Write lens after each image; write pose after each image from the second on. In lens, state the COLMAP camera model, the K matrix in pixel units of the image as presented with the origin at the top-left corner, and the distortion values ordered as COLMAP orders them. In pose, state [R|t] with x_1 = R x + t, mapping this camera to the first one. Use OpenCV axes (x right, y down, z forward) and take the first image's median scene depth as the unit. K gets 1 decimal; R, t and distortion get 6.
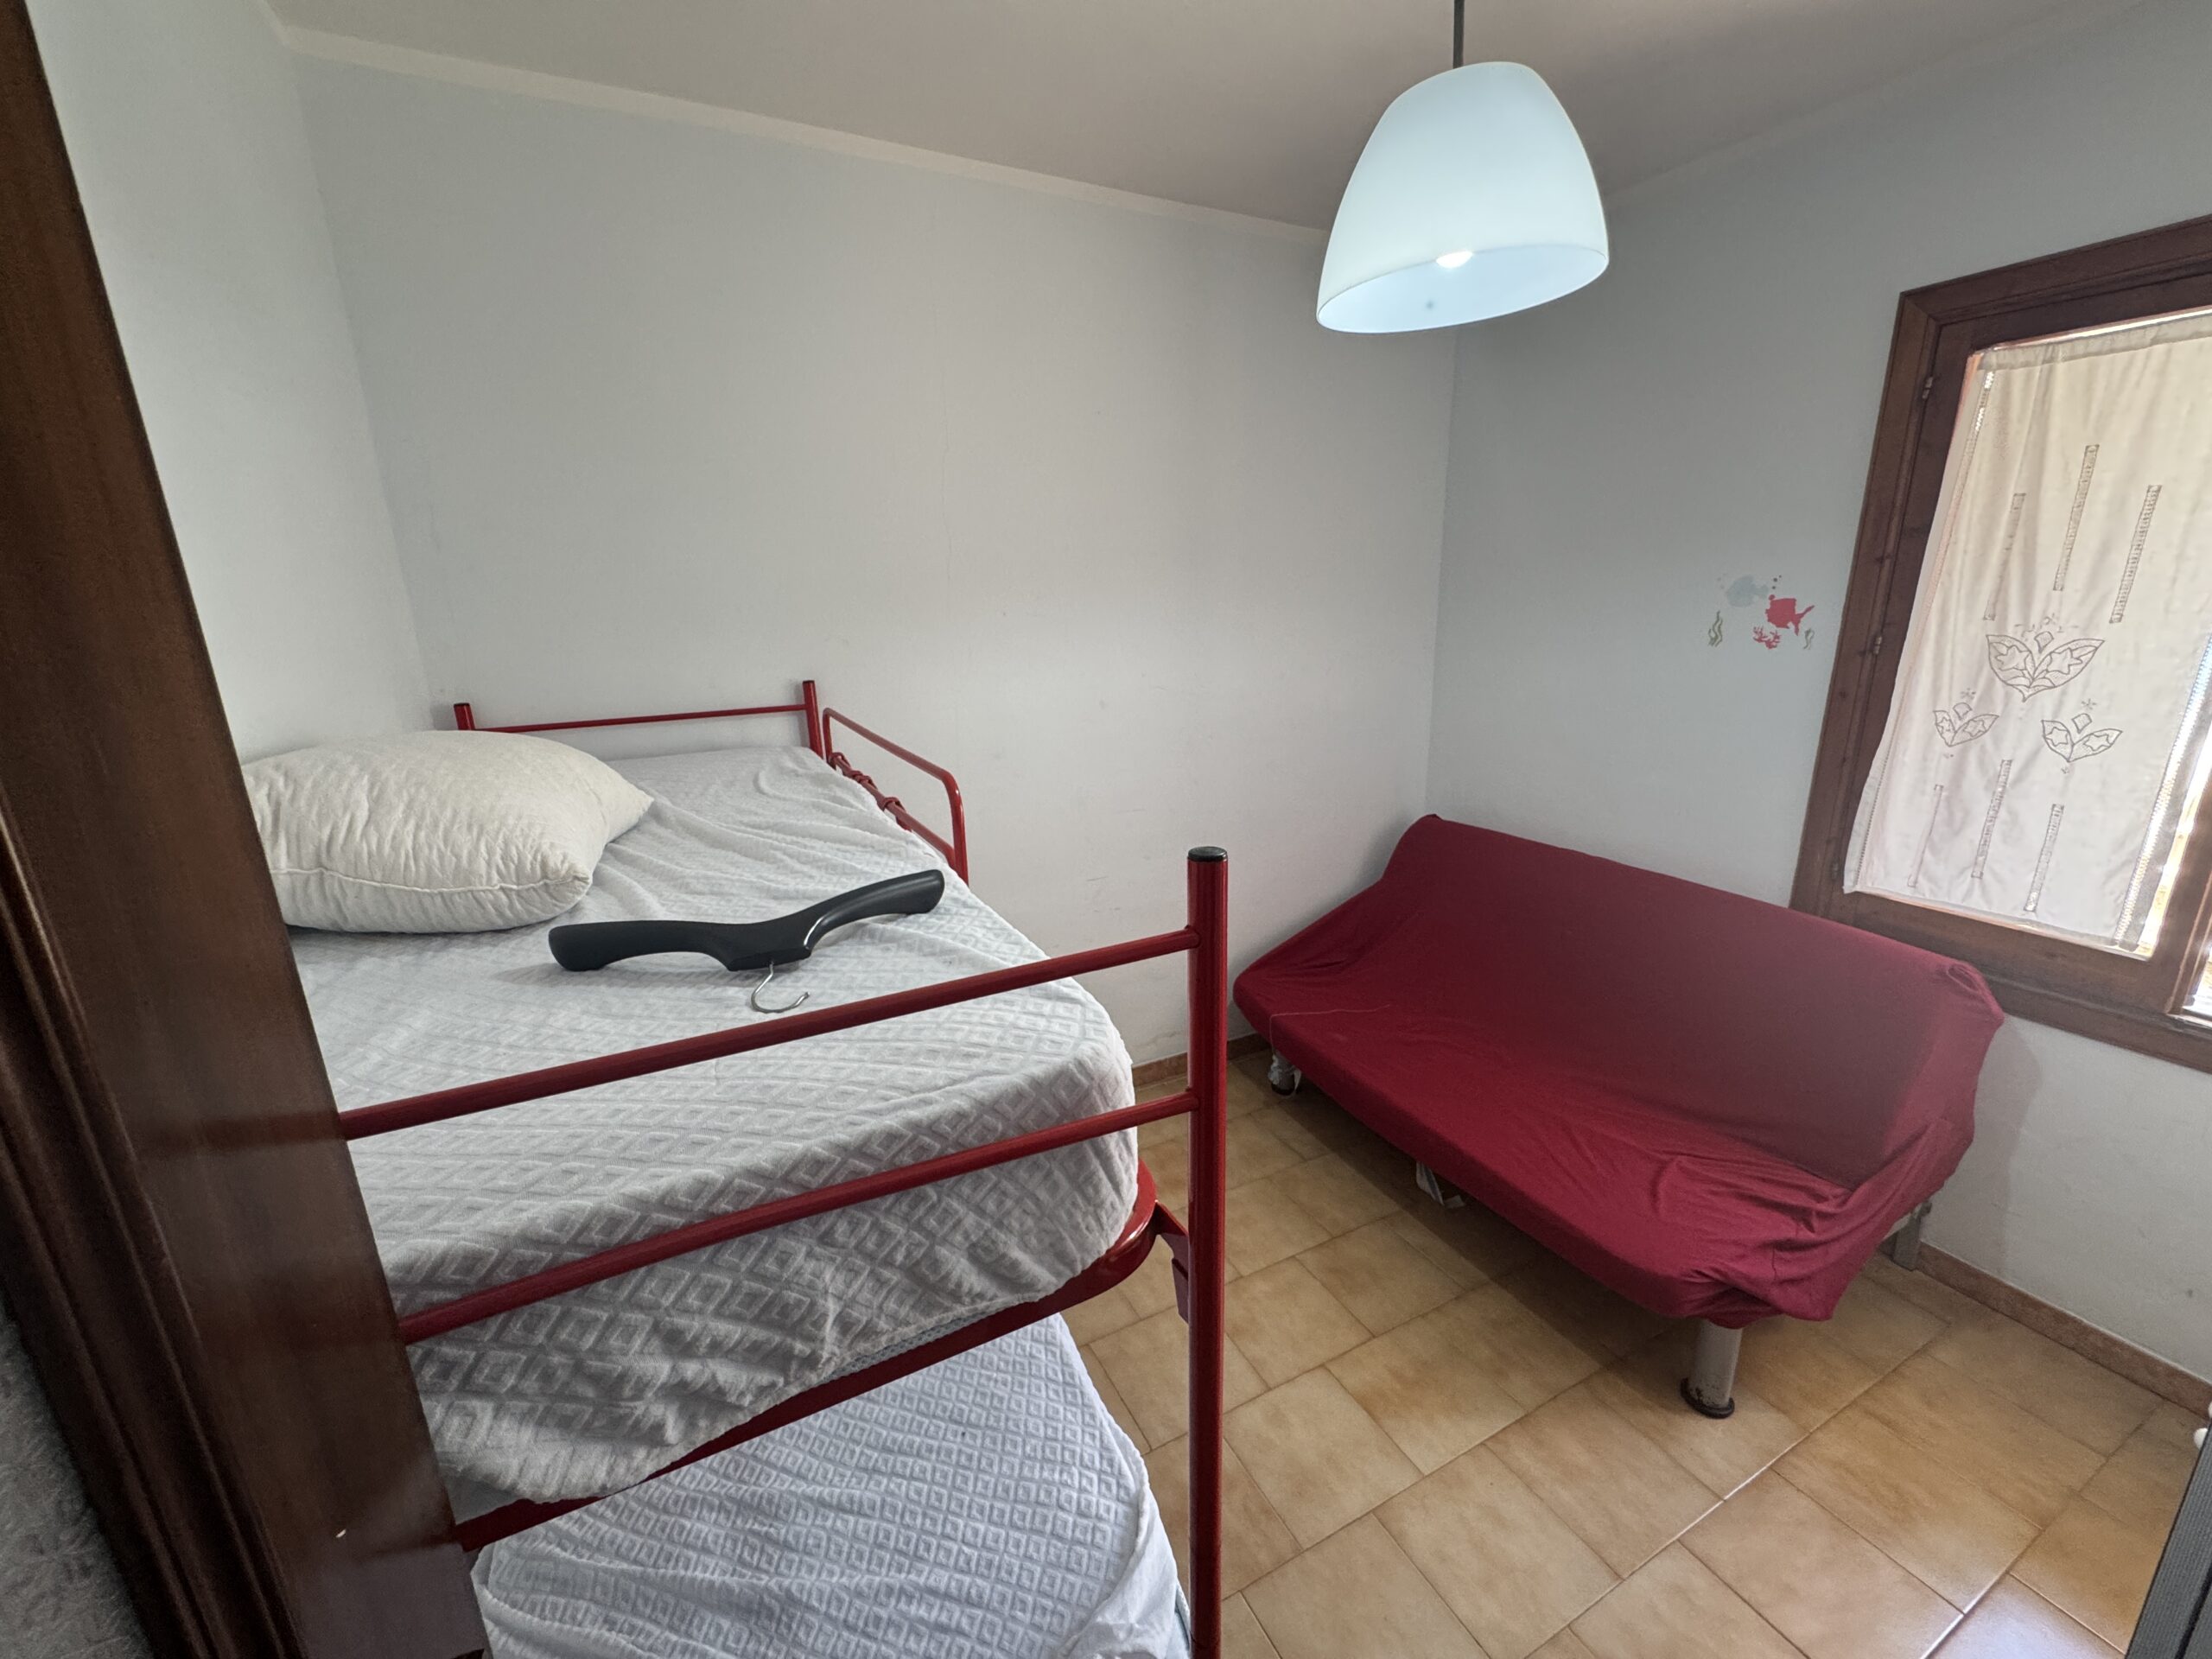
lens RADIAL K [[884.5, 0, 1101.4], [0, 884.5, 829.9], [0, 0, 1]] dist [-0.002204, -0.000203]
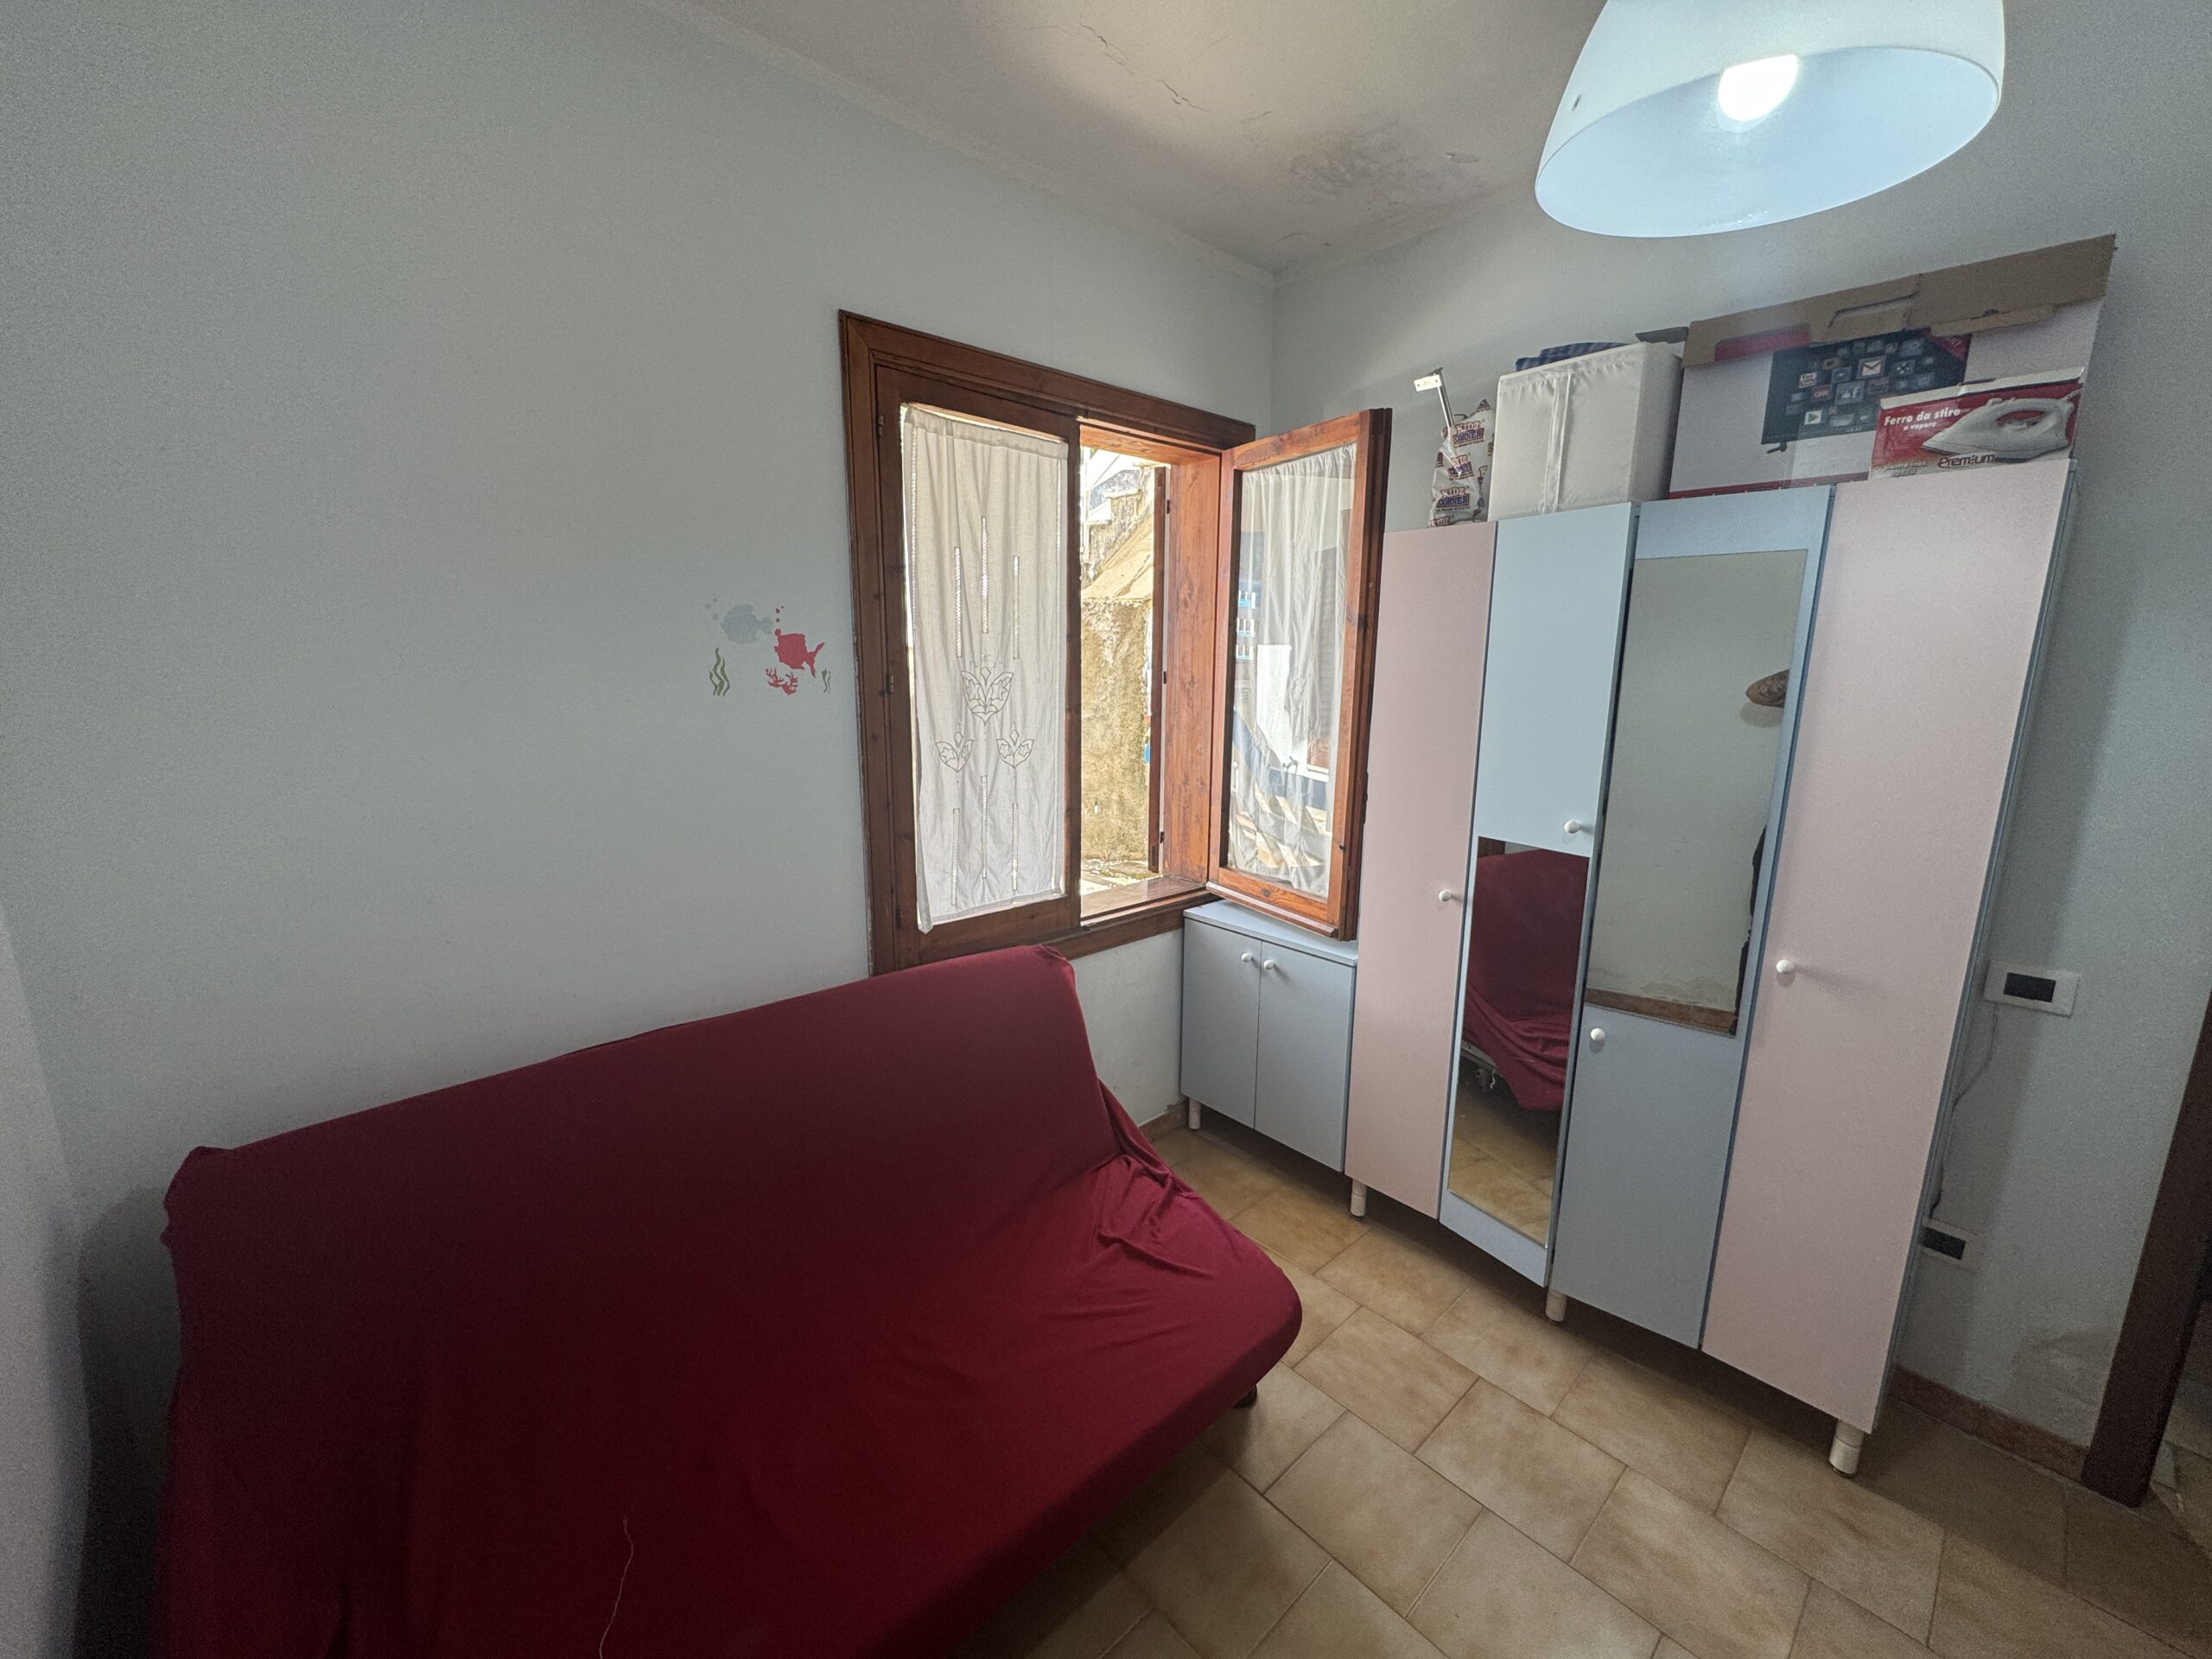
lens RADIAL K [[884.5, 0, 1101.4], [0, 884.5, 829.9], [0, 0, 1]] dist [-0.002204, -0.000203]
pose [[-0.269055, -0.162688, 0.949285, -0.132903], [0.247965, 0.940703, 0.231498, -0.224754], [-0.930657, 0.297675, -0.212760, 1.033537]]
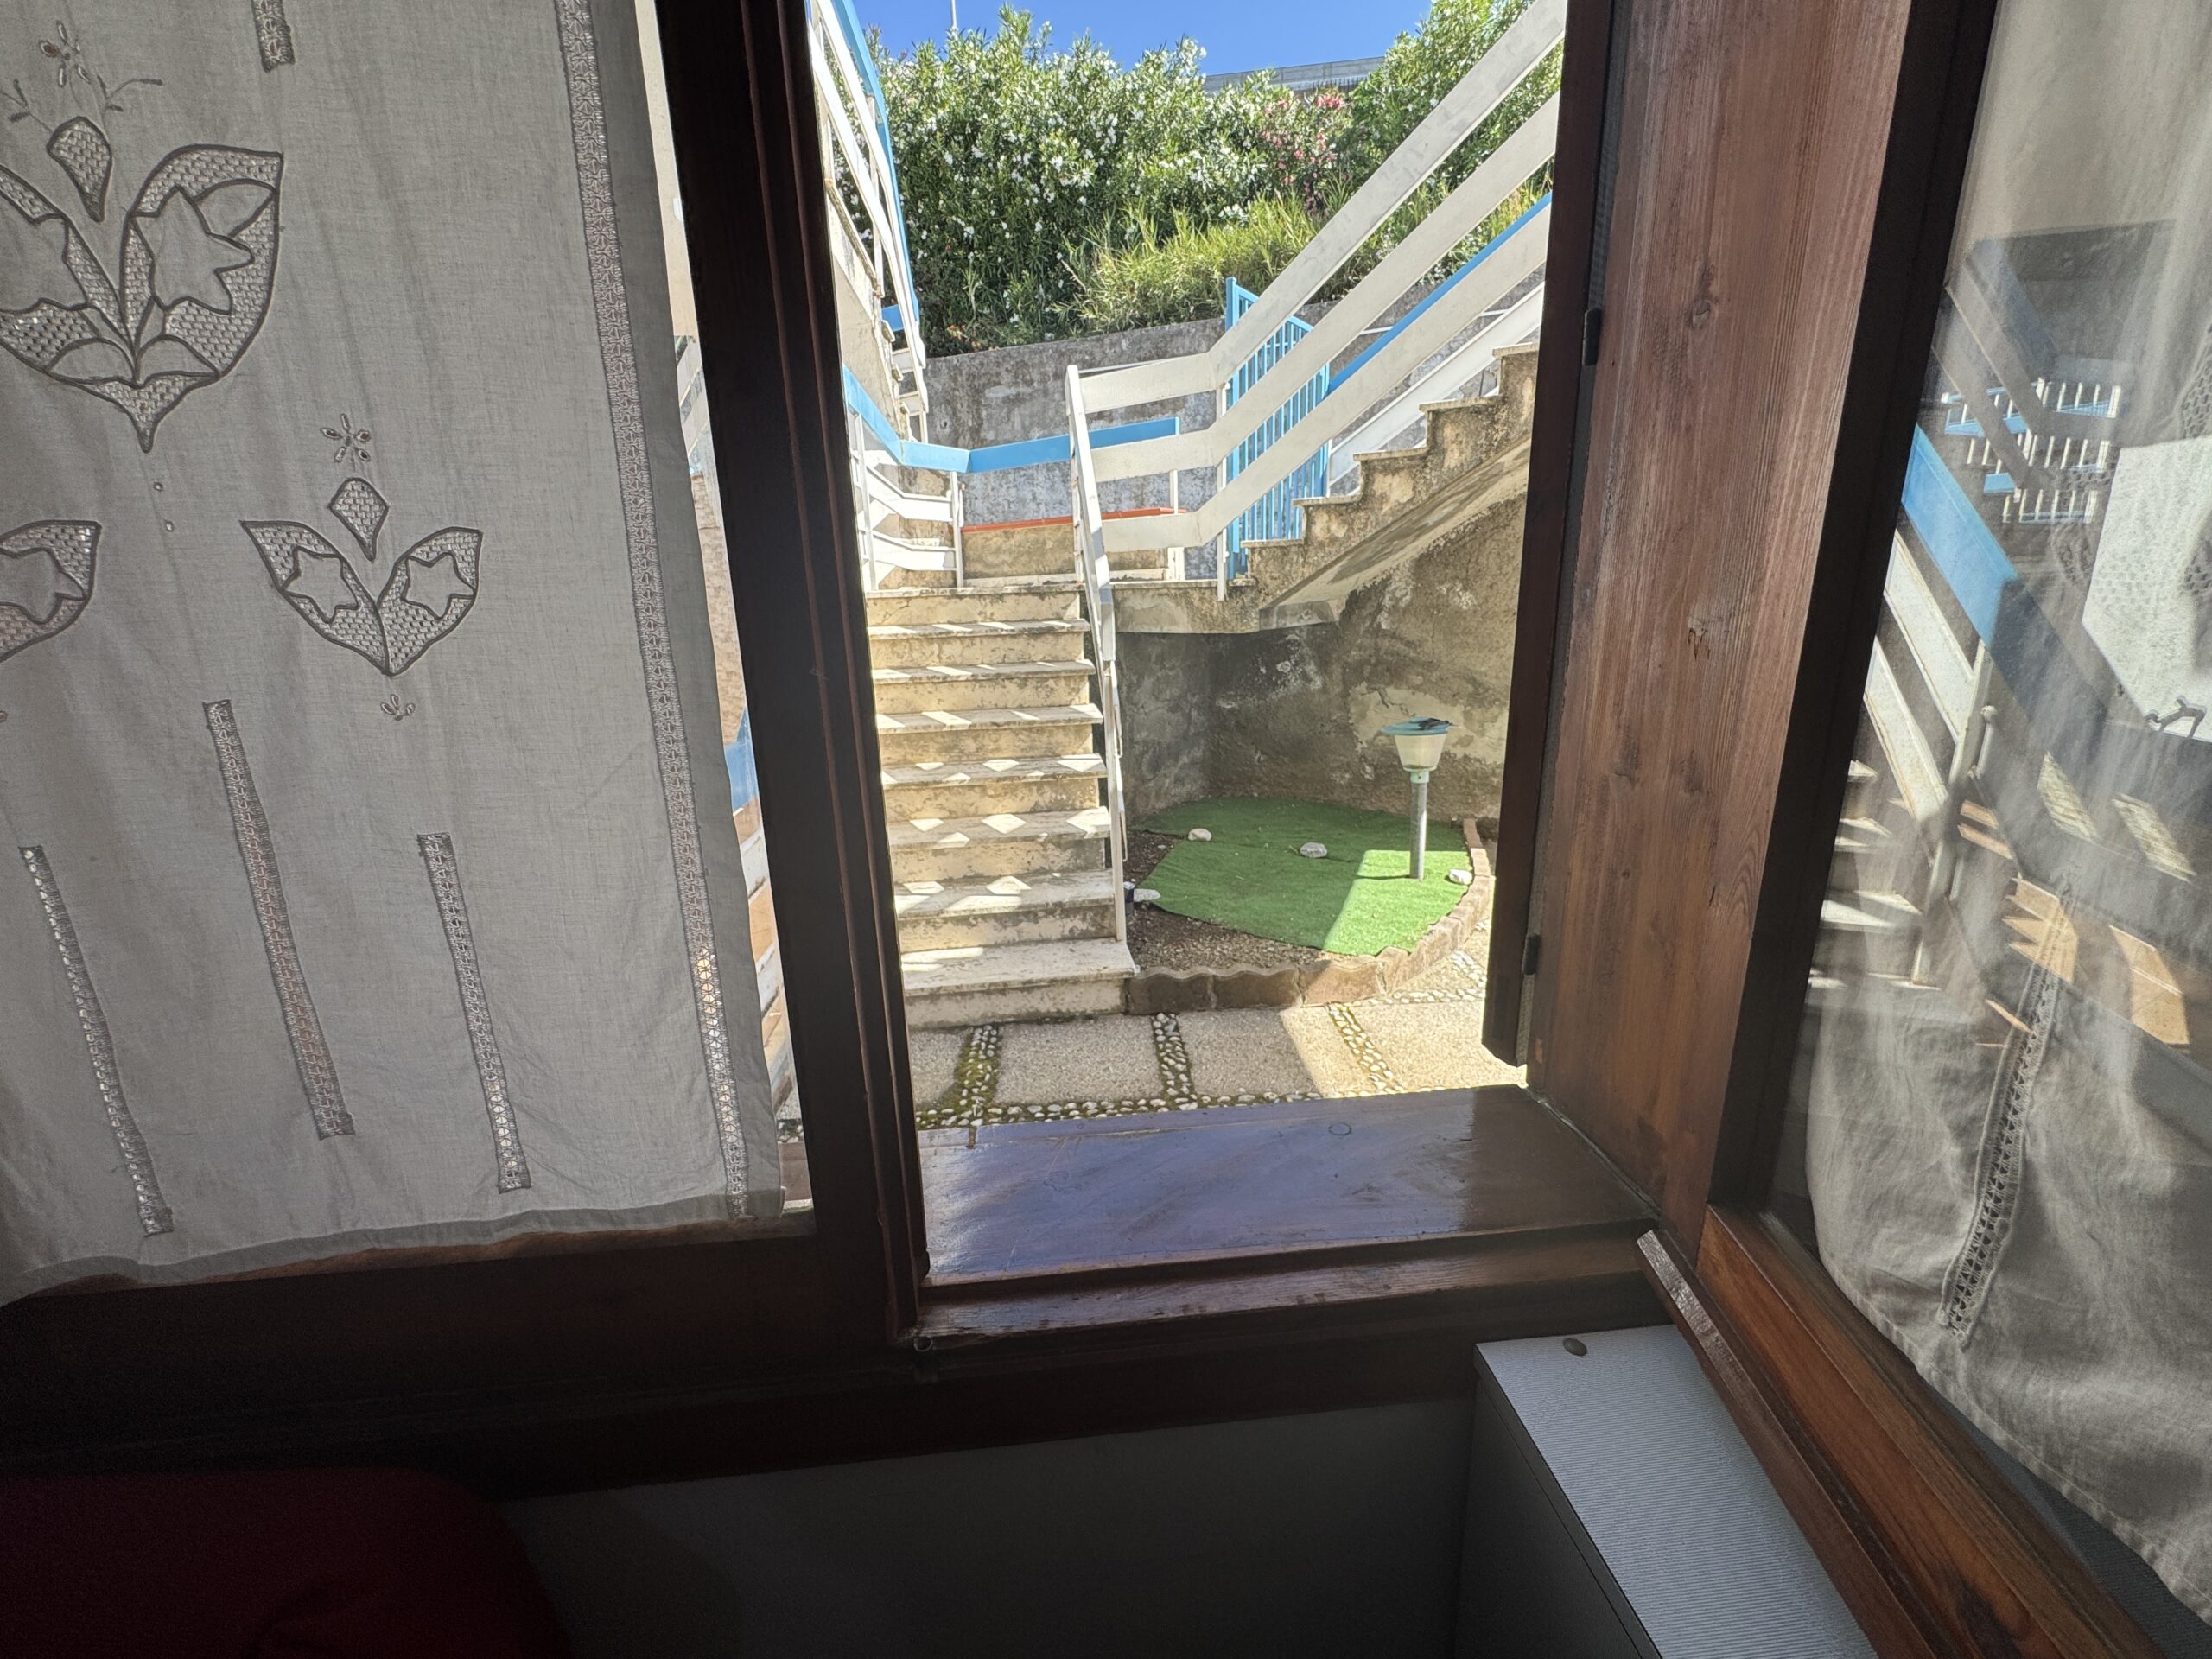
lens RADIAL K [[884.5, 0, 1101.4], [0, 884.5, 829.9], [0, 0, 1]] dist [-0.002204, -0.000203]
pose [[0.368898, -0.231721, 0.900122, 0.812960], [0.264765, 0.954501, 0.137211, -0.011493], [-0.890962, 0.187704, 0.413465, 0.623316]]
